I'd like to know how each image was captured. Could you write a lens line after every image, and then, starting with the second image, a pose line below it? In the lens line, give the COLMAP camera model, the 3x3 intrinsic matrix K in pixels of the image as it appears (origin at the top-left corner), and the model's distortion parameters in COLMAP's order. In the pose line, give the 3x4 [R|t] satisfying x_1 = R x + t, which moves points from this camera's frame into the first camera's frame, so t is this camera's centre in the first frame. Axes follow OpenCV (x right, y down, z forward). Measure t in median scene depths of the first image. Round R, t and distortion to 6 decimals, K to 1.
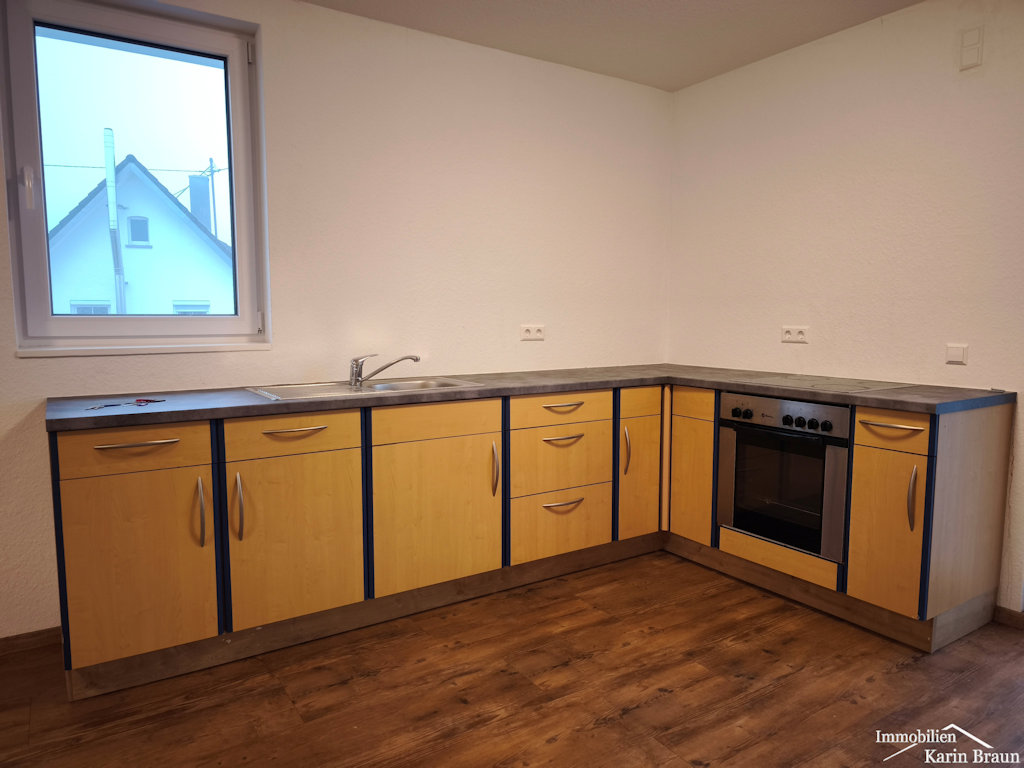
lens RADIAL K [[696.6, 0, 513.3], [0, 696.6, 389.6], [0, 0, 1]] dist [0.042908, -0.057196]
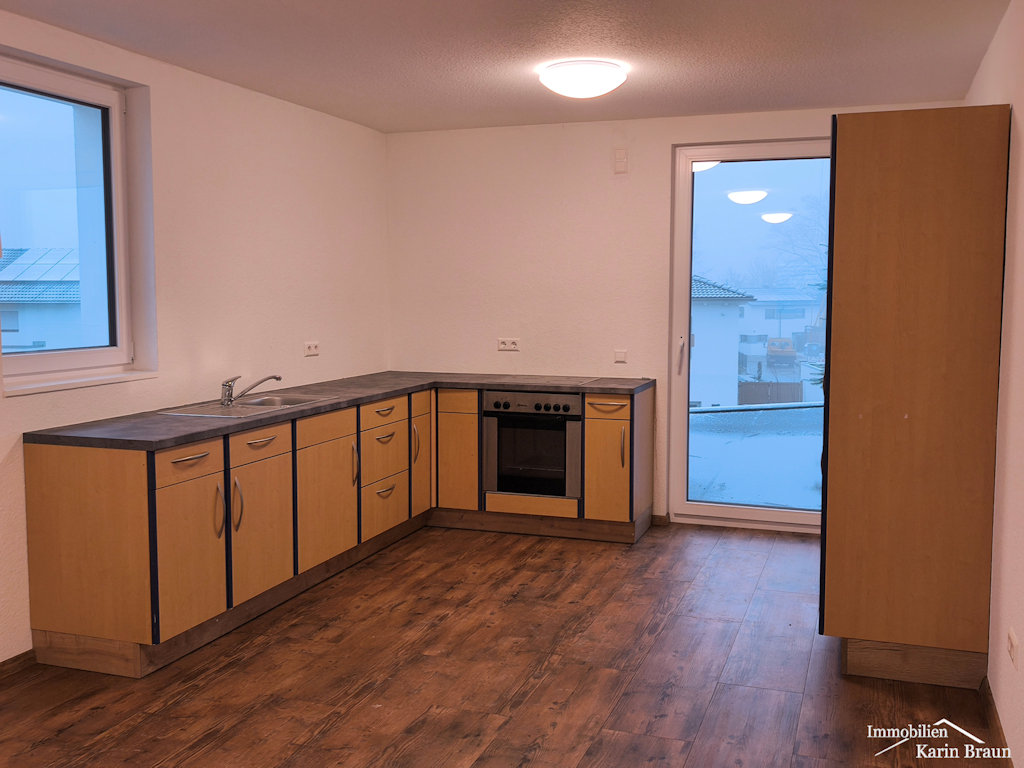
lens RADIAL K [[1010.9, 0, 518.3], [0, 1010.9, 384.4], [0, 0, 1]] dist [0.128732, -0.349203]
pose [[0.792431, -0.057461, 0.607249, -0.931539], [0.066337, 0.997766, 0.007847, -0.022160], [-0.606344, 0.034065, 0.794473, -0.646167]]
